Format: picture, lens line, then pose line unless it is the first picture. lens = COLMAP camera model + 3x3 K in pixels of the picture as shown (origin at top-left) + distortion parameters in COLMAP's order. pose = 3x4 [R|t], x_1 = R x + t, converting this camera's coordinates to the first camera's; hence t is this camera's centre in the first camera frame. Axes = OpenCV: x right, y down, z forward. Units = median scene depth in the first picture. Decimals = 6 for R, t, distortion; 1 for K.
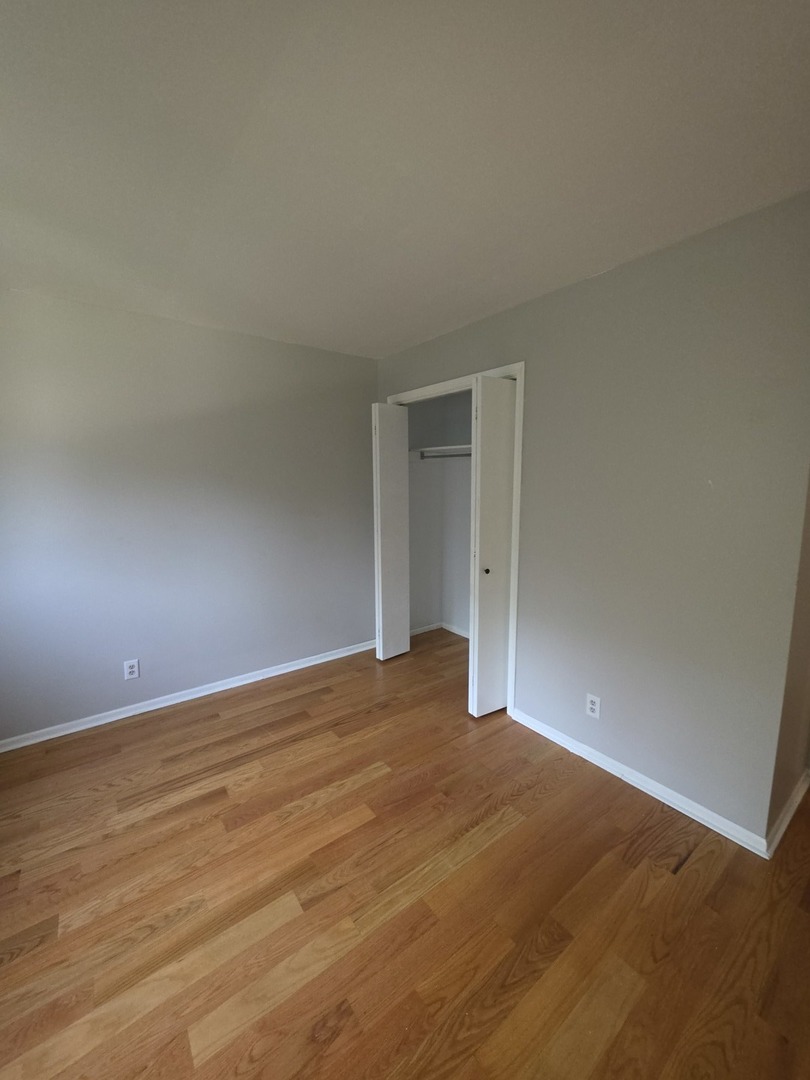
lens RADIAL K [[422.7, 0, 406.4], [0, 422.7, 538.6], [0, 0, 1]] dist [-0.001618, 0.000605]
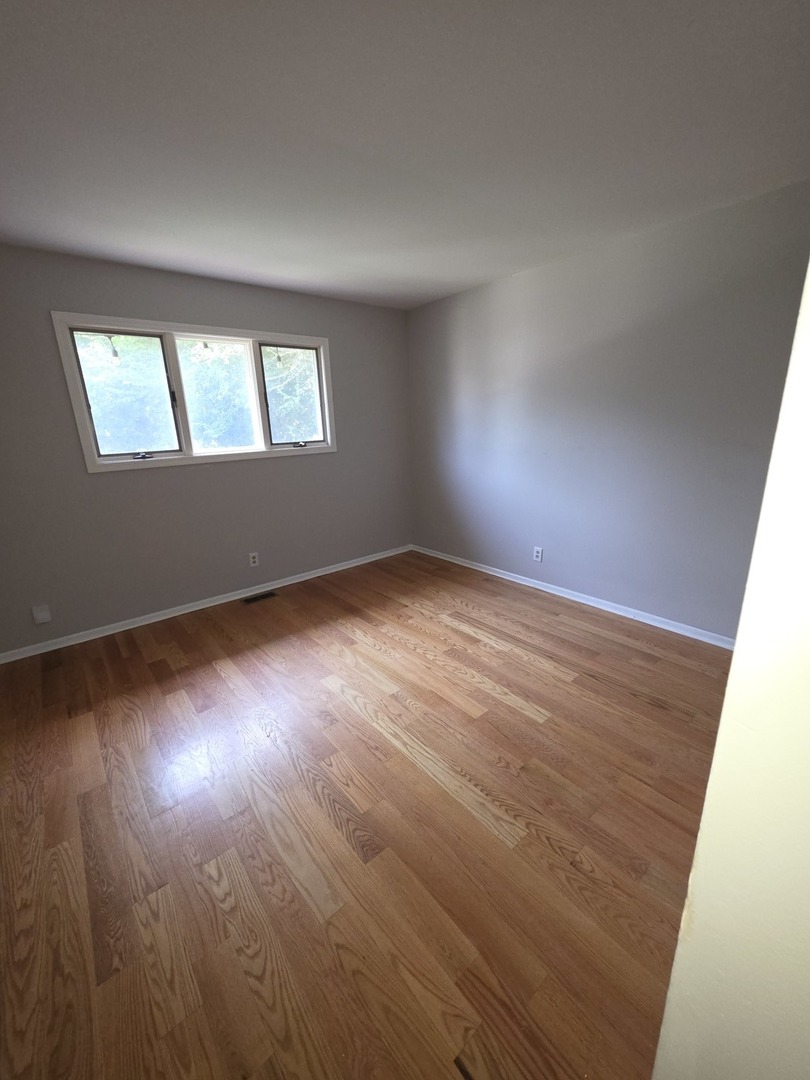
lens RADIAL K [[422.7, 0, 408.4], [0, 422.7, 539.1], [0, 0, 1]] dist [-0.001618, 0.000605]
pose [[0.063980, 0.274094, -0.959572, 0.798919], [-0.105872, 0.957980, 0.266580, -0.064140], [0.992319, 0.084536, 0.090311, 0.645465]]
